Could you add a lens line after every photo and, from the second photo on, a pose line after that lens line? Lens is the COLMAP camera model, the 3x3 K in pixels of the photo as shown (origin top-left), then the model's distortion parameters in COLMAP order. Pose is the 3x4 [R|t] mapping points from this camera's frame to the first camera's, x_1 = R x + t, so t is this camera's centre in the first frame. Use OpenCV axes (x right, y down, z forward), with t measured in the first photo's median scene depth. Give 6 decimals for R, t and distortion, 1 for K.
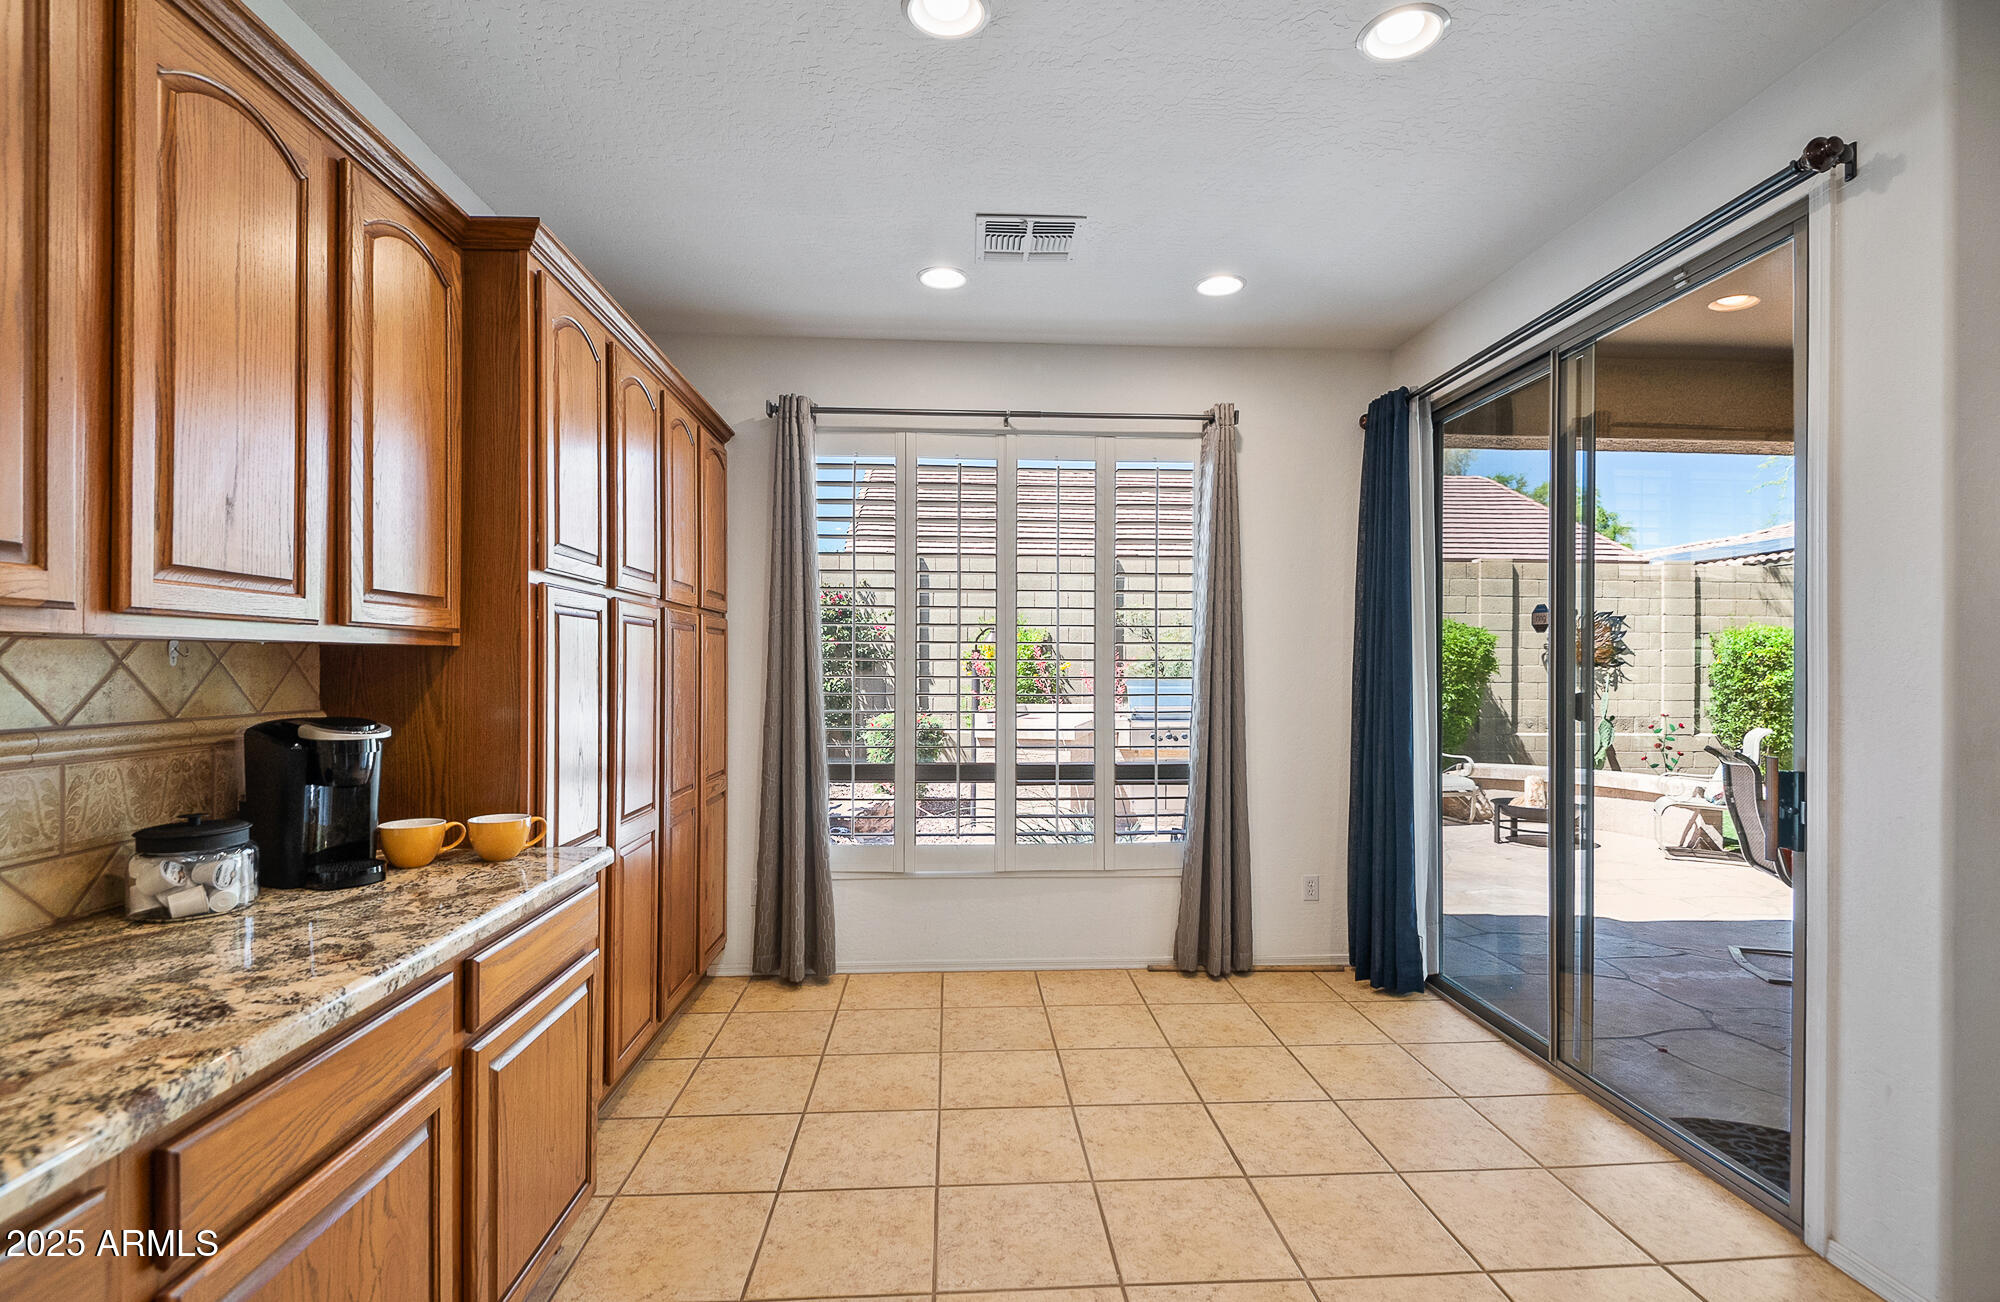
lens RADIAL K [[904.7, 0, 978.0], [0, 904.7, 673.3], [0, 0, 1]] dist [0.023856, -0.011441]
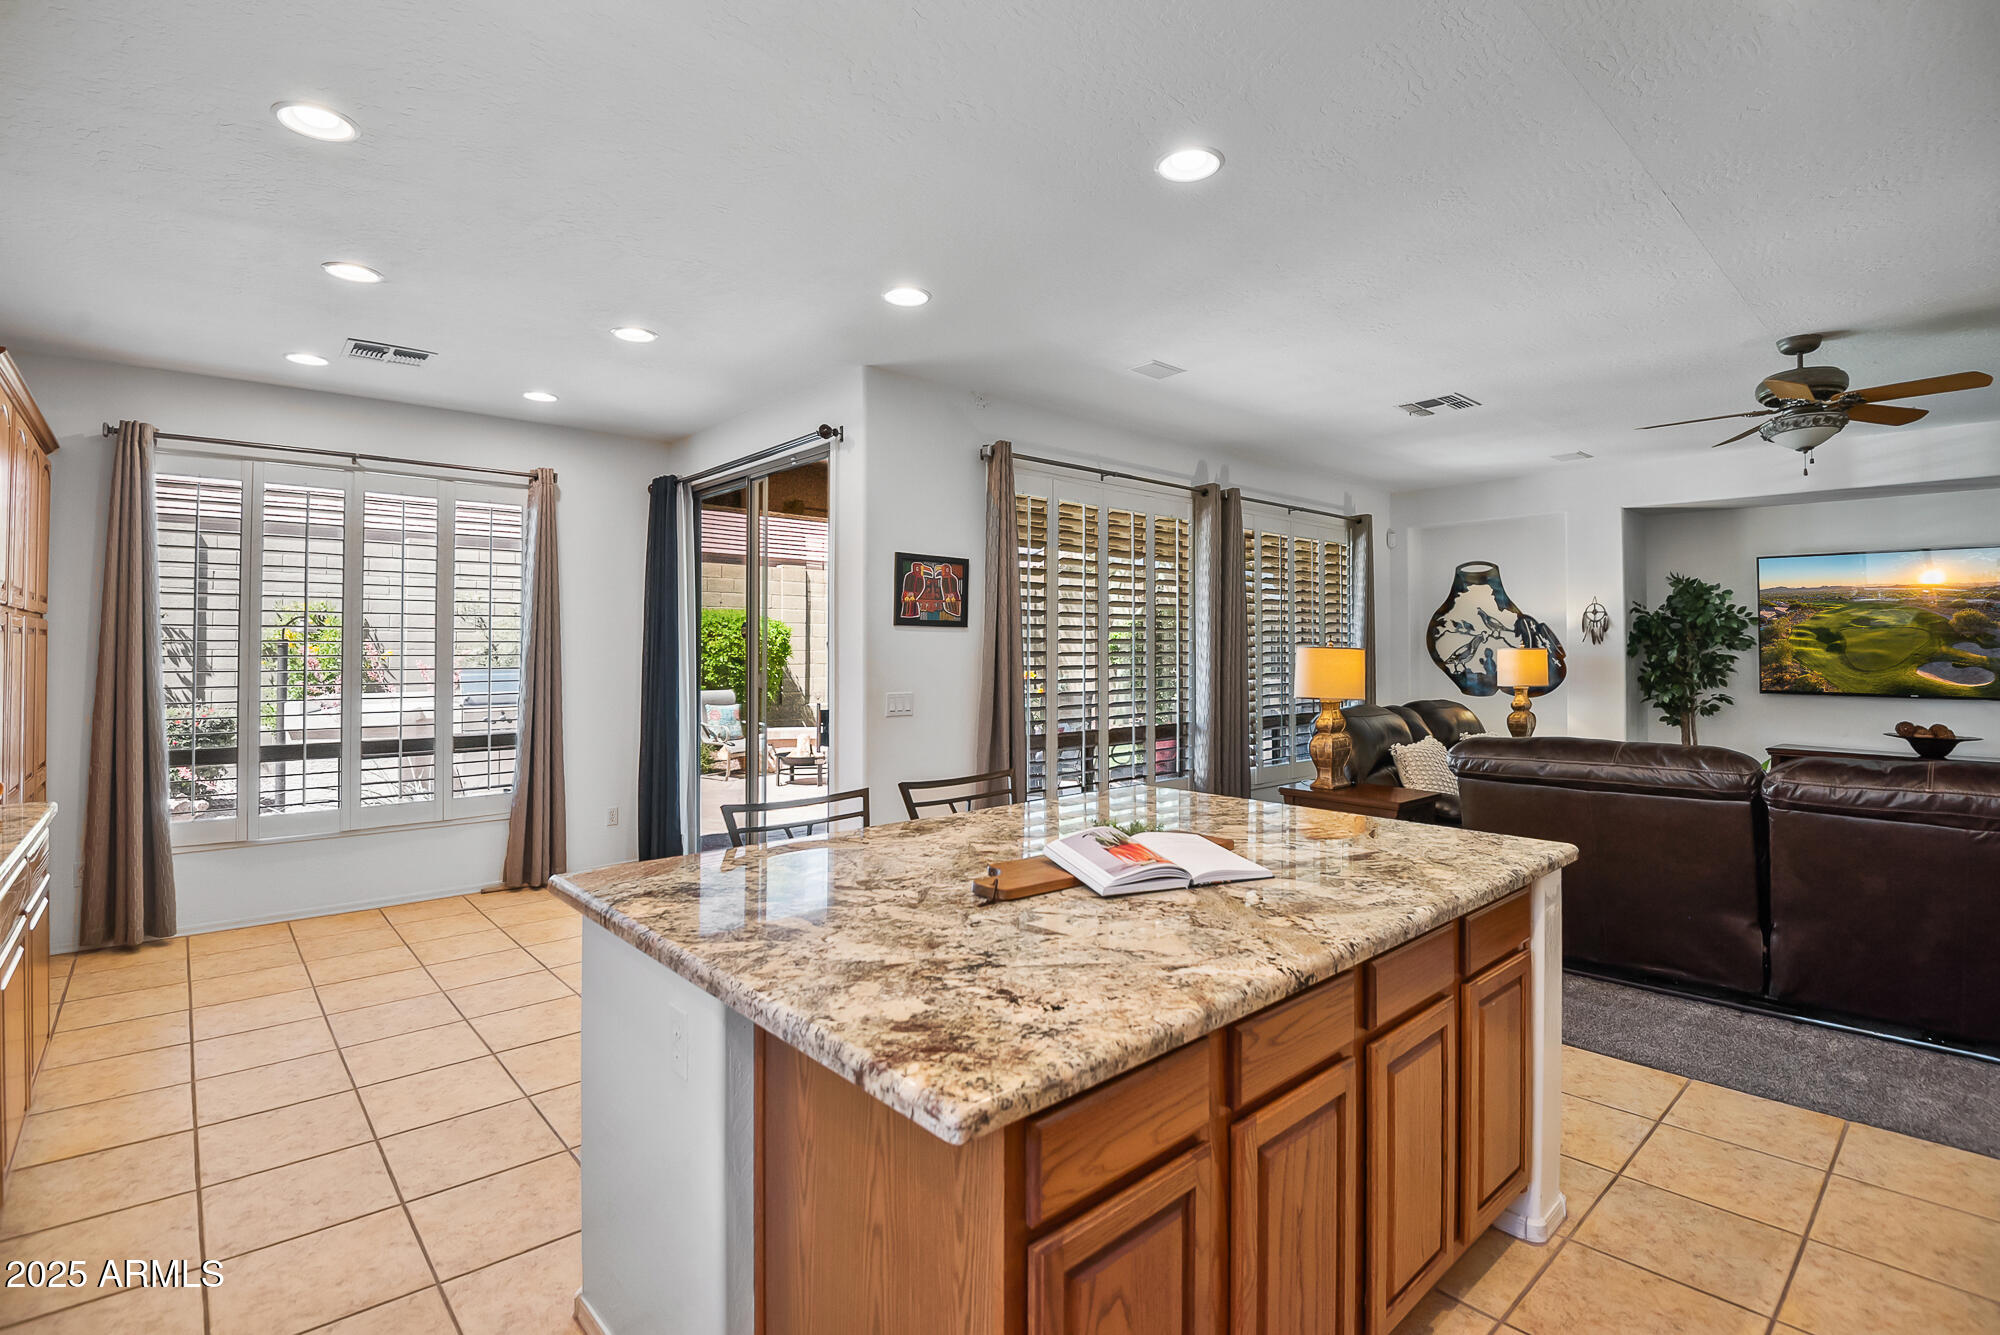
lens RADIAL K [[929.5, 0, 1000.3], [0, 929.5, 631.2], [0, 0, 1]] dist [-0.008414, -0.014821]
pose [[0.768946, 0.009667, 0.639240, -0.096542], [0.006346, 0.999721, -0.022752, -0.015067], [-0.639282, 0.021552, 0.768670, -0.531354]]
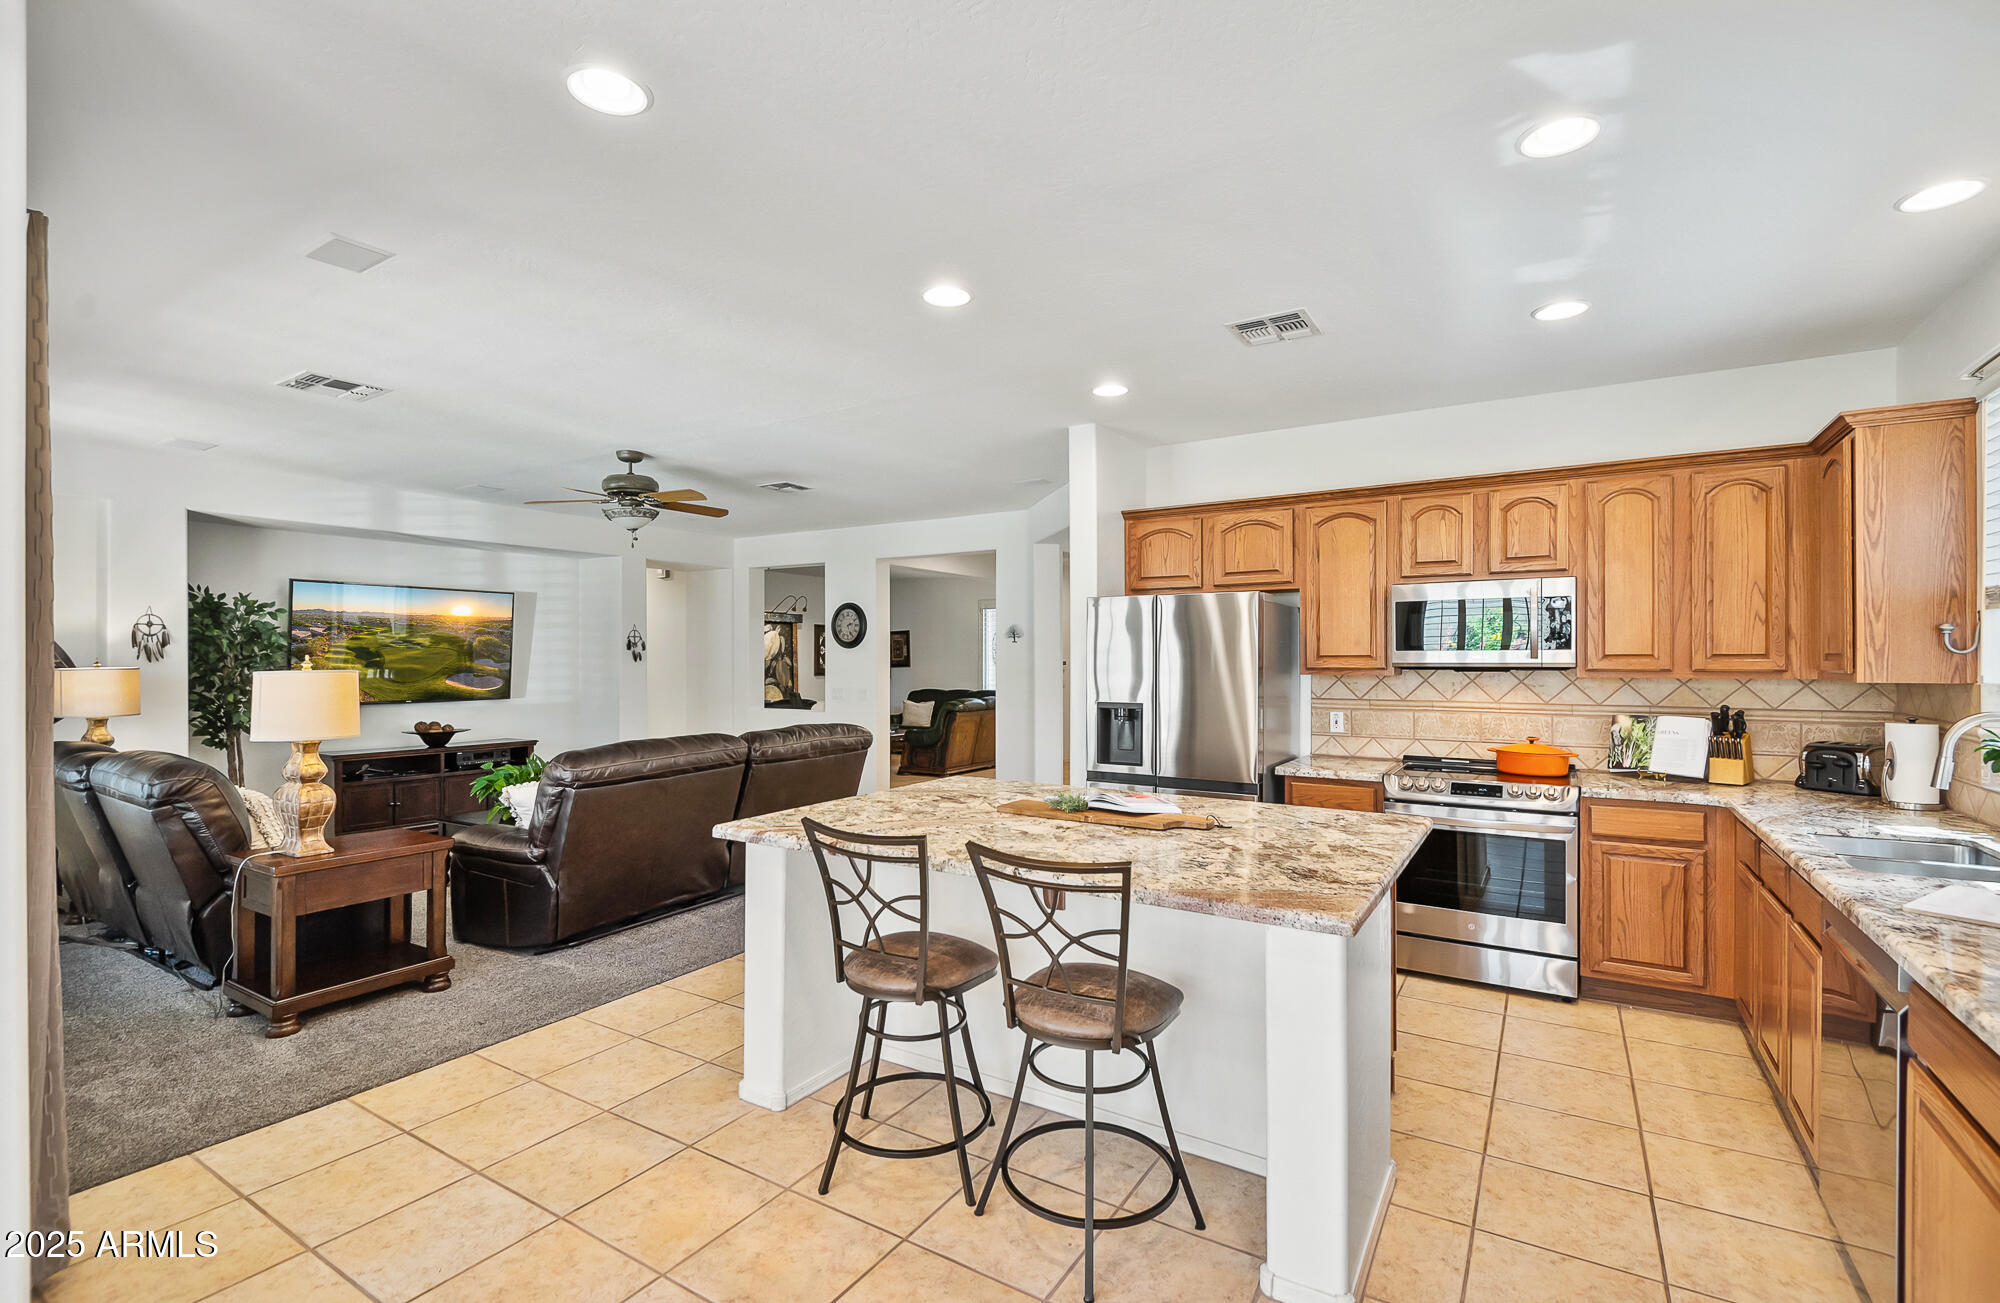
lens RADIAL K [[904.7, 0, 993.1], [0, 904.7, 650.4], [0, 0, 1]] dist [0.023856, -0.011441]
pose [[-0.821293, 0.002030, 0.570504, -0.081495], [0.004541, 0.999985, 0.002979, -0.040661], [-0.570489, 0.005038, -0.821290, 0.566688]]
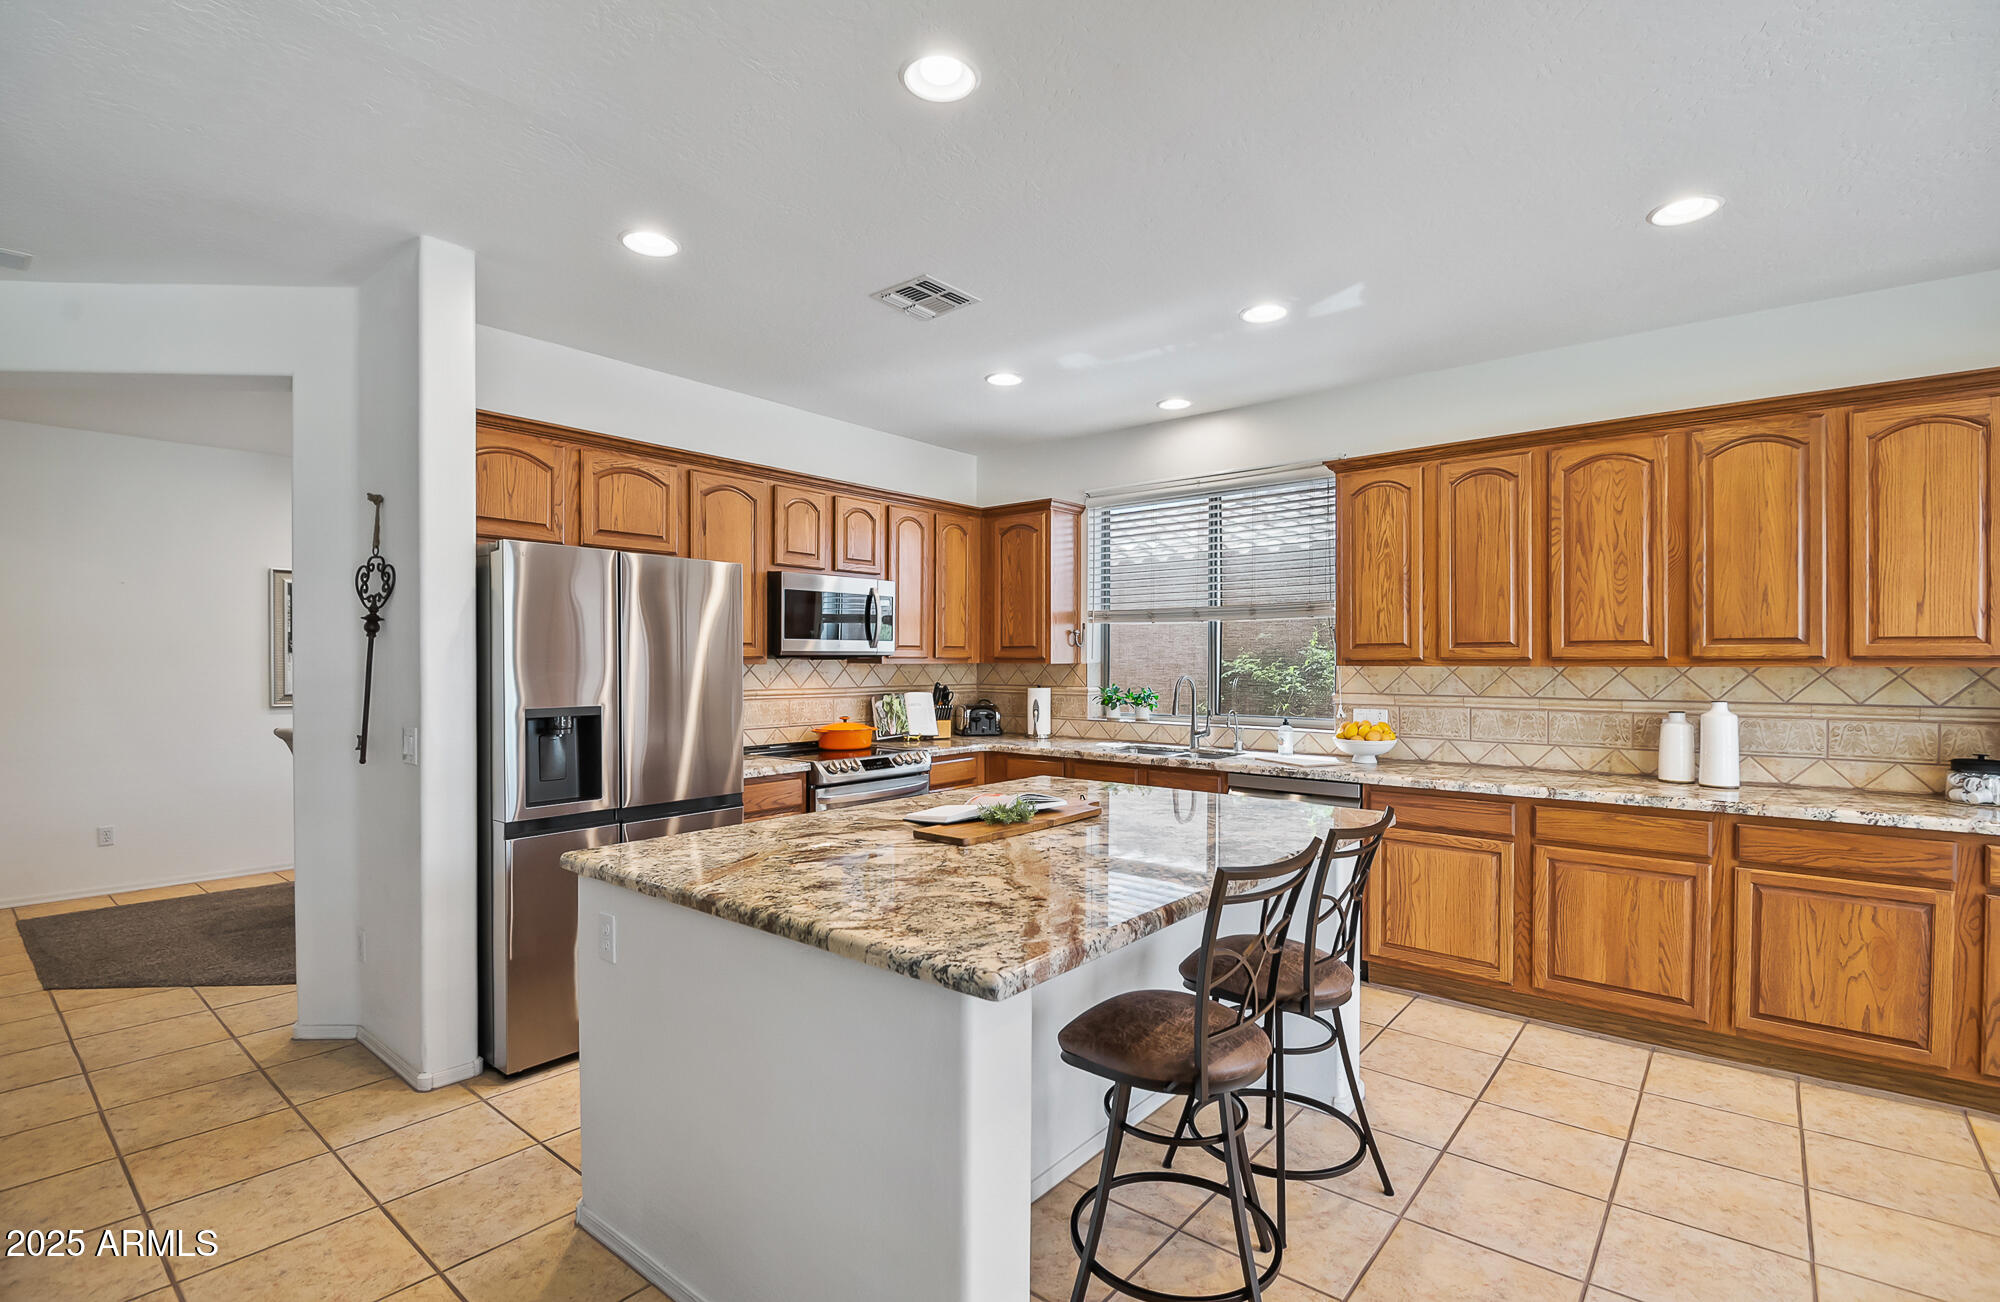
lens RADIAL K [[904.7, 0, 1009.8], [0, 904.7, 669.2], [0, 0, 1]] dist [0.023856, -0.011441]
pose [[-0.662459, 0.003743, -0.749089, 0.822723], [-0.010265, 0.999848, 0.014074, -0.015438], [0.749028, 0.017013, -0.662320, 0.297103]]
